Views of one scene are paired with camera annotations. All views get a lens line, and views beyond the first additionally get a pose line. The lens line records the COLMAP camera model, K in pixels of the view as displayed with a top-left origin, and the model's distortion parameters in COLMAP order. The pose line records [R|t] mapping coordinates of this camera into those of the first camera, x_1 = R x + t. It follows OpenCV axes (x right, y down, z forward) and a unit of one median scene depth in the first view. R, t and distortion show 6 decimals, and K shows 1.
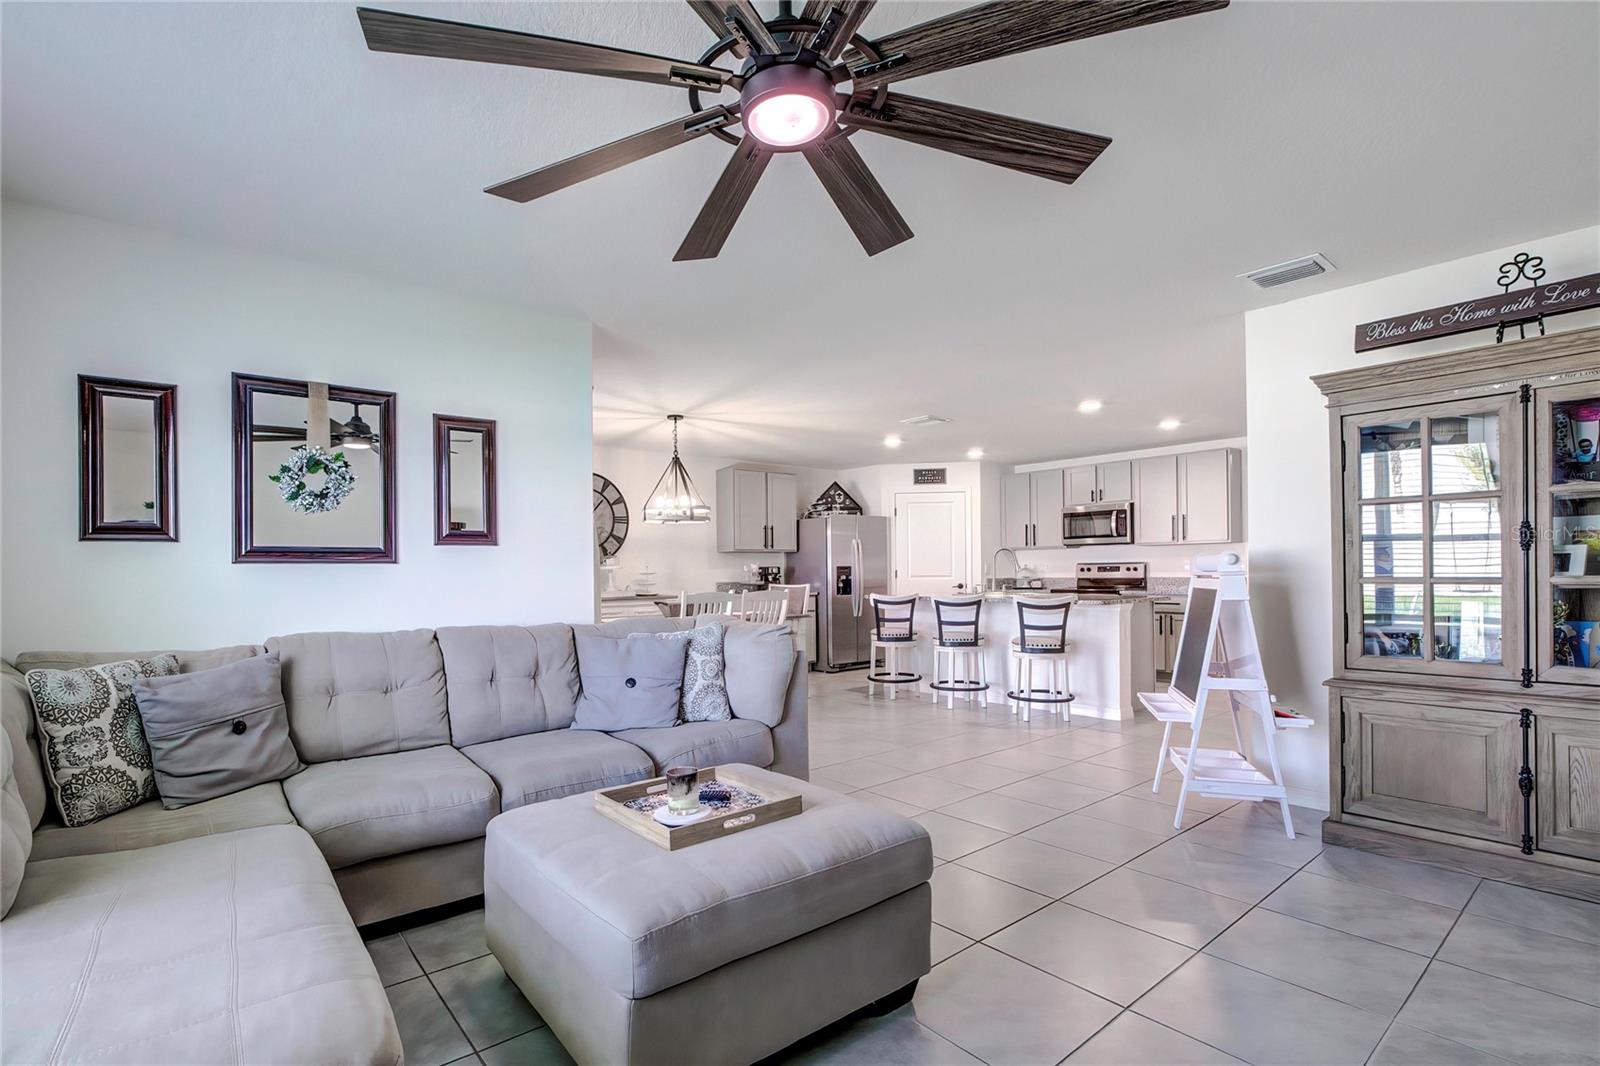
lens RADIAL K [[726.6, 0, 769.7], [0, 726.6, 580.1], [0, 0, 1]] dist [-0.006985, -0.000509]
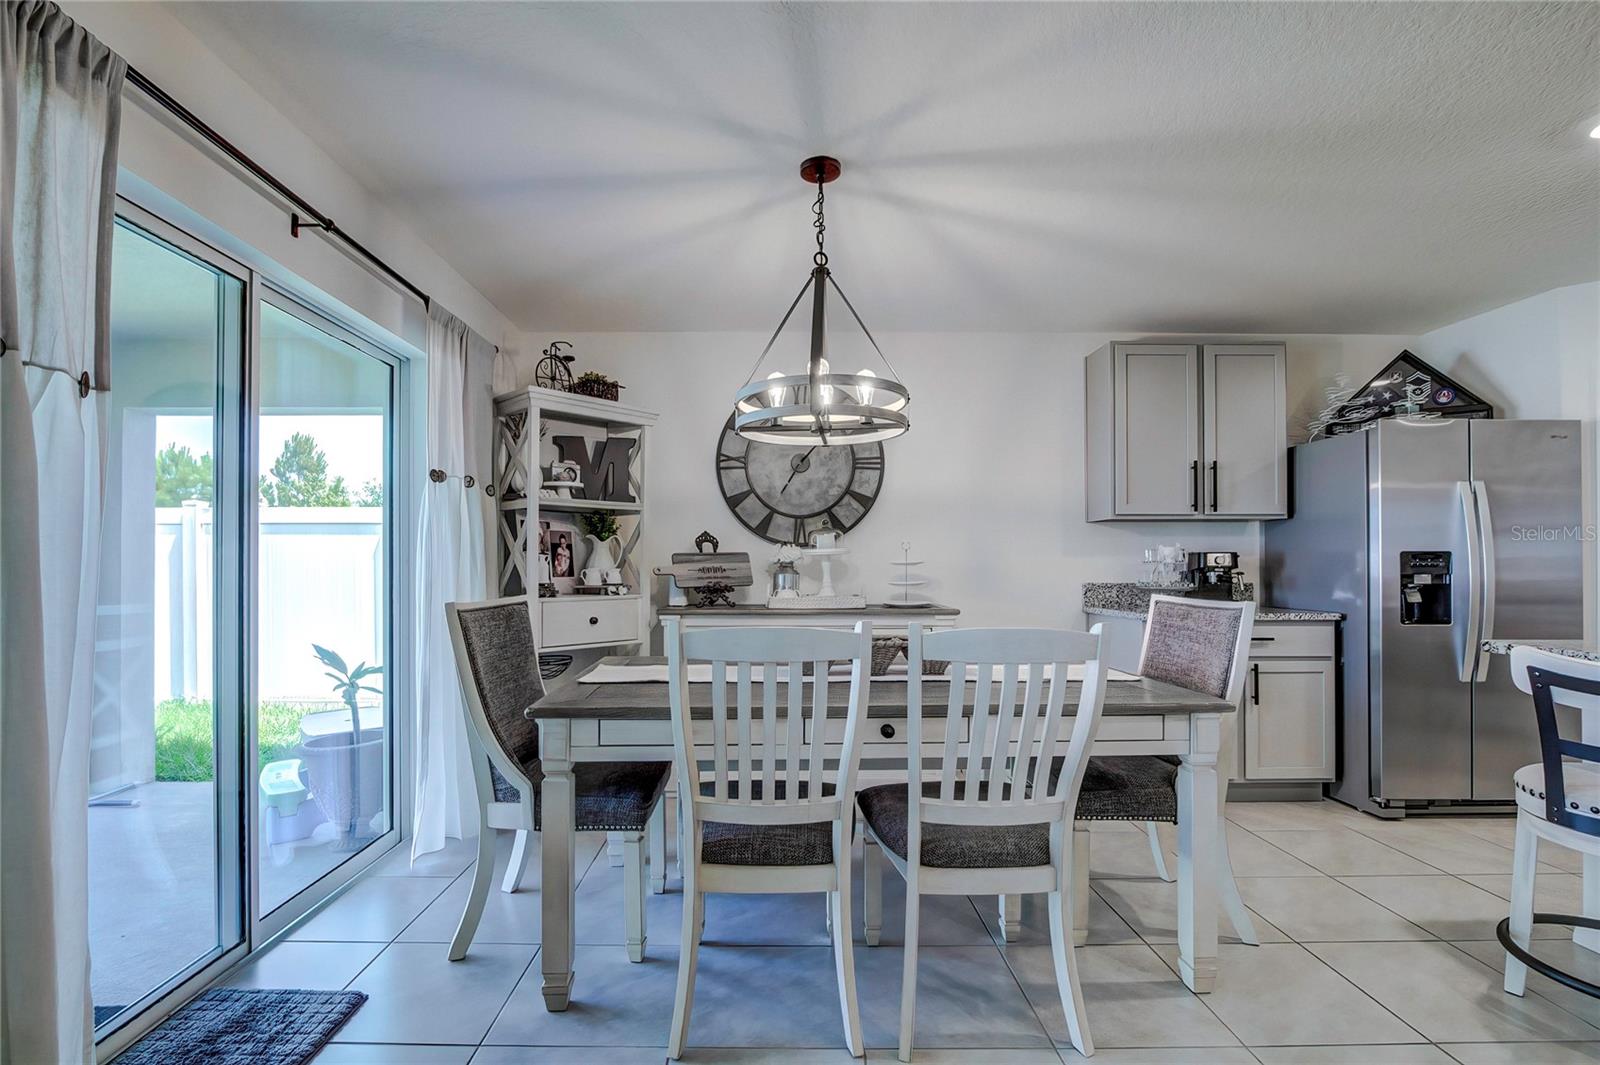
lens RADIAL K [[726.6, 0, 789.2], [0, 726.6, 558.9], [0, 0, 1]] dist [-0.006985, -0.000509]
pose [[0.790814, 0.007558, -0.612010, 0.070571], [-0.016051, 0.999836, -0.008392, -0.006308], [0.611846, 0.016459, 0.790805, 0.491417]]
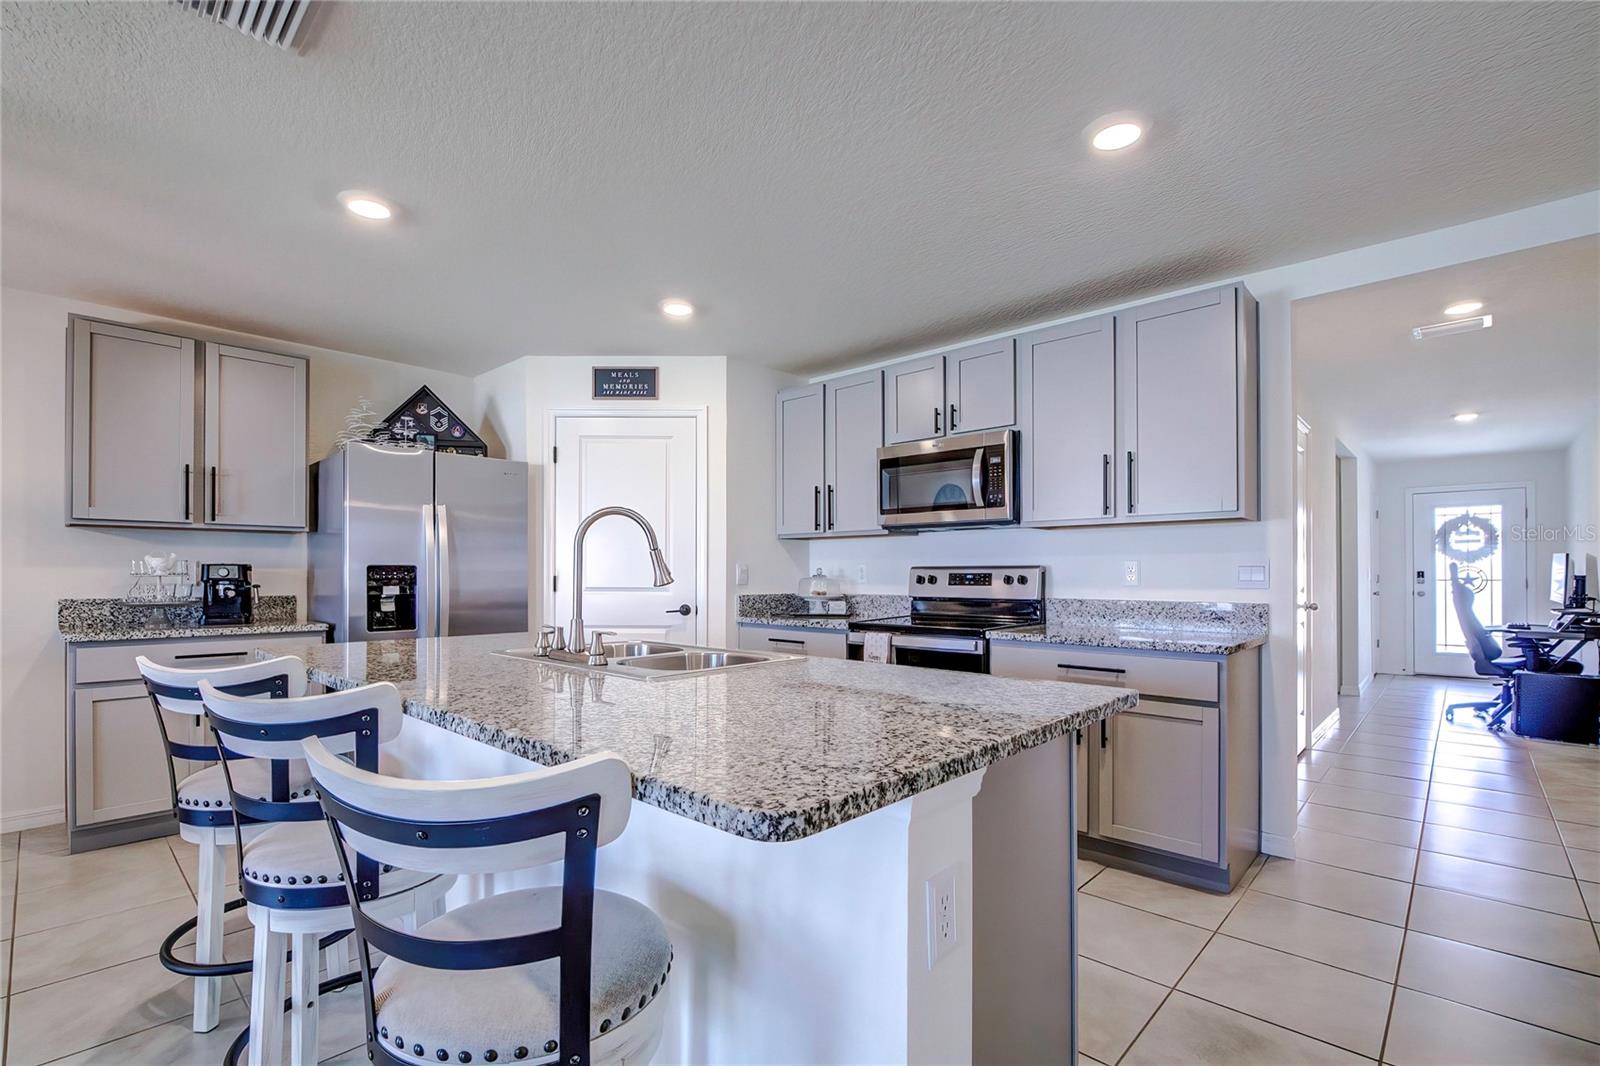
lens RADIAL K [[726.6, 0, 797.0], [0, 726.6, 576.3], [0, 0, 1]] dist [-0.006985, -0.000509]
pose [[0.989170, 0.012568, 0.146238, 0.283250], [-0.011083, 0.999878, -0.010967, -0.010604], [-0.146358, 0.009227, 0.989189, 0.542838]]
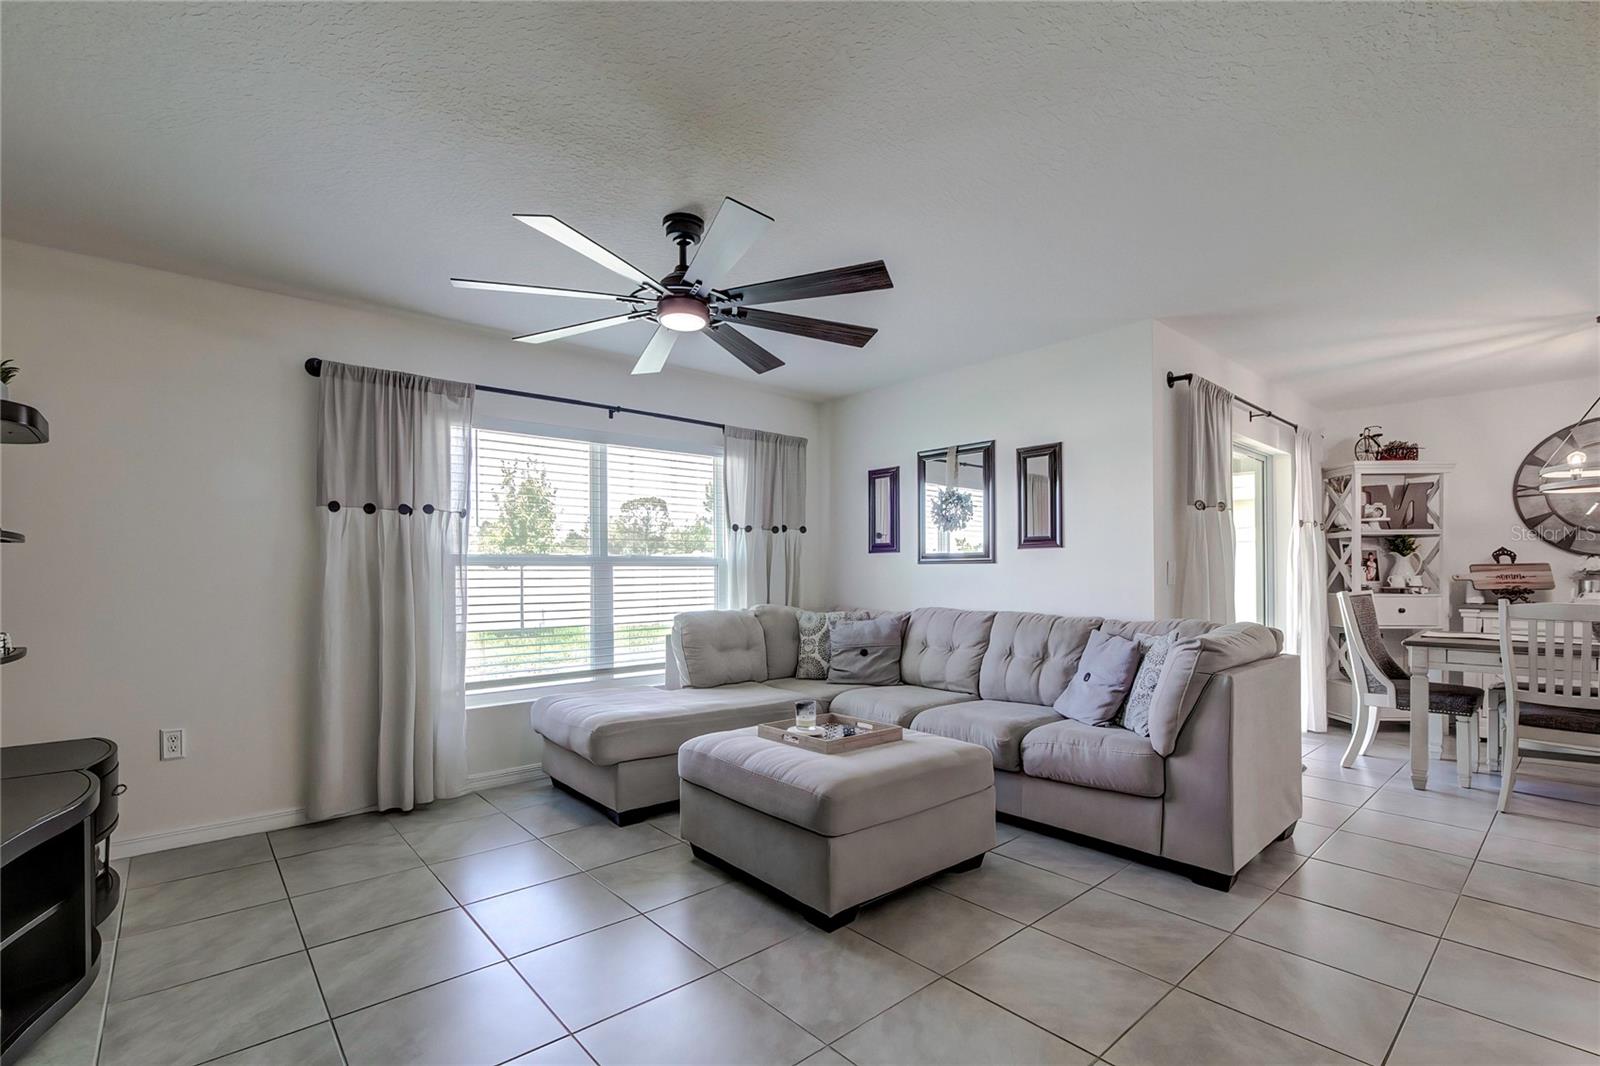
lens RADIAL K [[726.6, 0, 784.3], [0, 726.6, 570.6], [0, 0, 1]] dist [-0.006985, -0.000509]
pose [[0.047187, 0.005833, -0.998869, 0.317656], [-0.010591, 0.999930, 0.005339, -0.004286], [0.998830, 0.010327, 0.047245, 0.197945]]
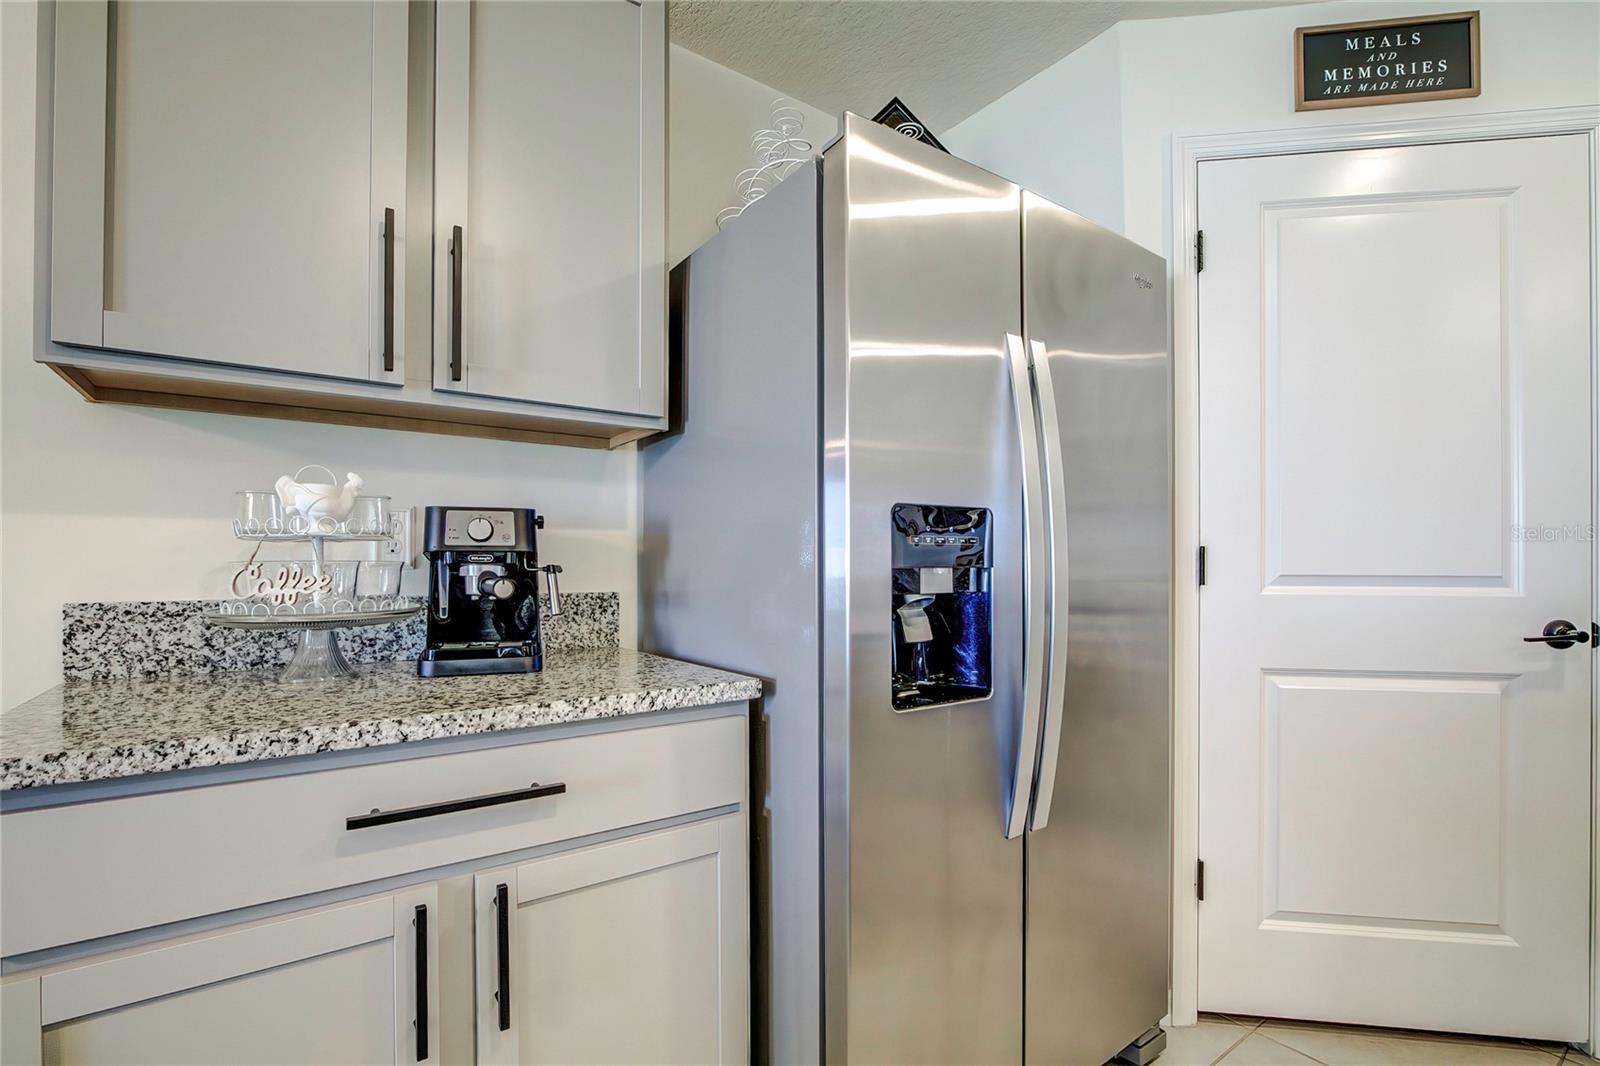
lens RADIAL K [[726.6, 0, 838.8], [0, 726.6, 566.5], [0, 0, 1]] dist [-0.006985, -0.000509]
pose [[0.999889, 0.012914, -0.007488, 0.083959], [-0.012987, 0.999868, -0.009797, -0.005411], [0.007360, 0.009893, 0.999924, 0.868208]]
